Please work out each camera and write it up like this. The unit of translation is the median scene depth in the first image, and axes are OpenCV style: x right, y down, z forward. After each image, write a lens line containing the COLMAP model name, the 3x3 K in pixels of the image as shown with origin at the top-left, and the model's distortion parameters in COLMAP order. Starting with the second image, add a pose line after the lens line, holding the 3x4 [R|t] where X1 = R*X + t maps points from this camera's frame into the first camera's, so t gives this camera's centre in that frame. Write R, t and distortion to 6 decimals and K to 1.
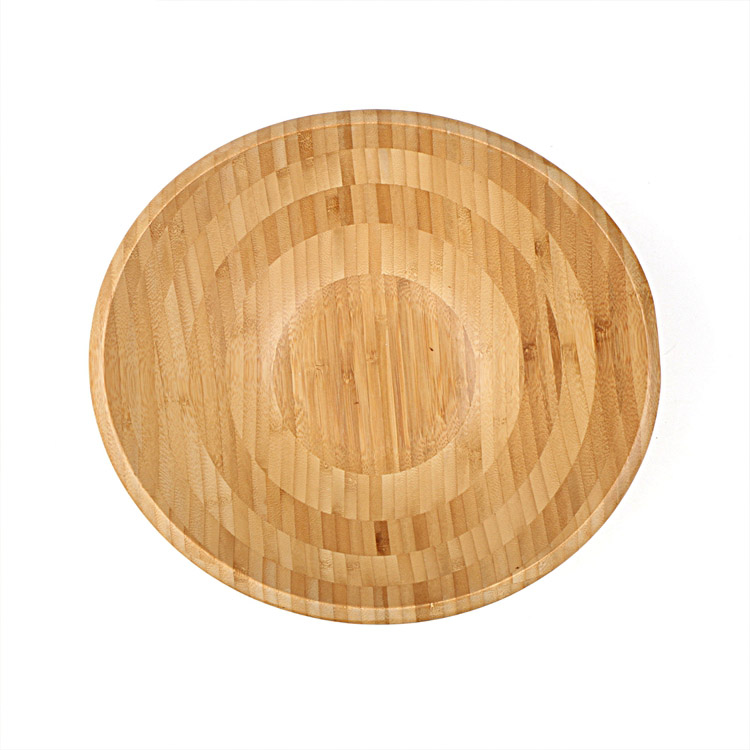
lens RADIAL K [[1739.0, 0, 373.4], [0, 1739.0, 375.0], [0, 0, 1]] dist [-0.007903, 0.000000]
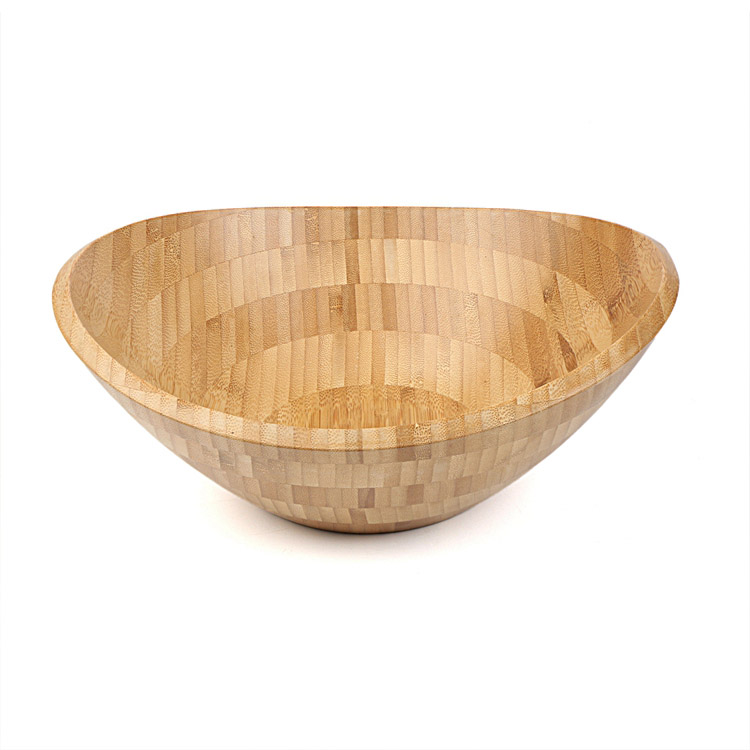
lens RADIAL K [[1805.6, 0, 376.5], [0, 1805.6, 375.1], [0, 0, 1]] dist [0.099776, 0.000000]
pose [[0.997687, -0.002058, -0.067949, 0.068200], [-0.057154, 0.515808, -0.854796, 0.789964], [0.036808, 0.856702, 0.514497, 0.519677]]
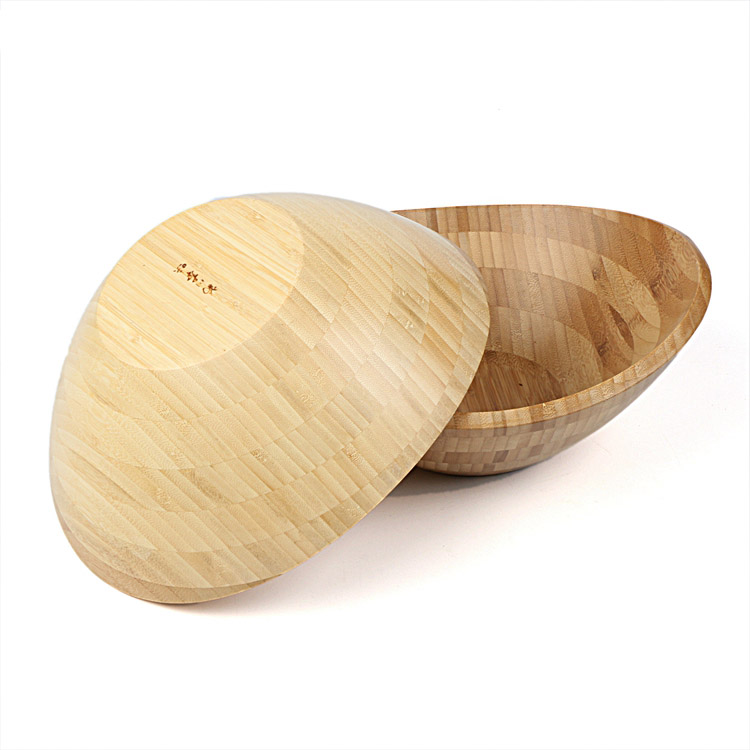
lens RADIAL K [[1728.8, 0, 375.6], [0, 1728.8, 375.0], [0, 0, 1]] dist [-0.116089, 0.000000]
pose [[0.997520, -0.069680, 0.009964, -0.076354], [0.049821, 0.598942, -0.799241, 0.924779], [0.049723, 0.797755, 0.600928, 0.313307]]
